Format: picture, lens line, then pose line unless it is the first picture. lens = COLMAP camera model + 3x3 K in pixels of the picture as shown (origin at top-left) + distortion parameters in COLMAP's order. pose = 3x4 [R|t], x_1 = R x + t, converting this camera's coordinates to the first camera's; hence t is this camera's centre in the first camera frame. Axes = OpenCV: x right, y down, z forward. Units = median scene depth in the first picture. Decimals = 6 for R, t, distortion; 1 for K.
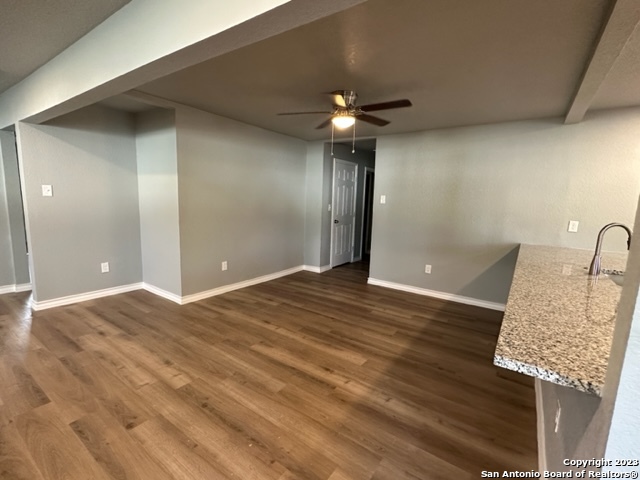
lens RADIAL K [[300.0, 0, 321.7], [0, 300.0, 239.2], [0, 0, 1]] dist [-0.001766, -0.000716]
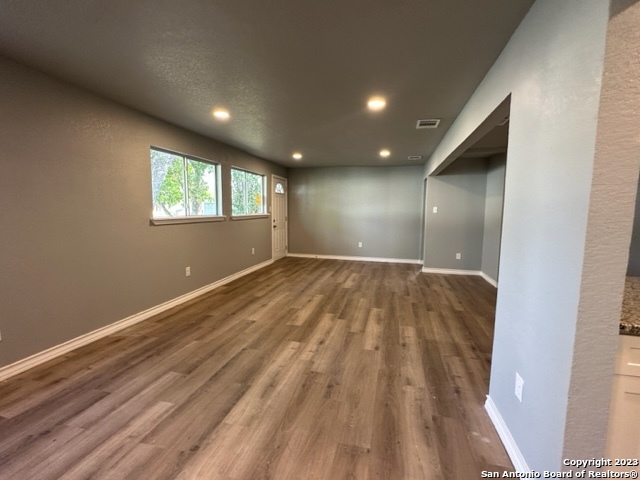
lens RADIAL K [[300.0, 0, 321.2], [0, 300.0, 241.3], [0, 0, 1]] dist [-0.001766, -0.000716]
pose [[0.358351, 0.067765, -0.931124, 0.648110], [-0.125390, 0.991819, 0.023925, 0.085213], [0.925128, 0.108180, 0.363917, -0.359812]]
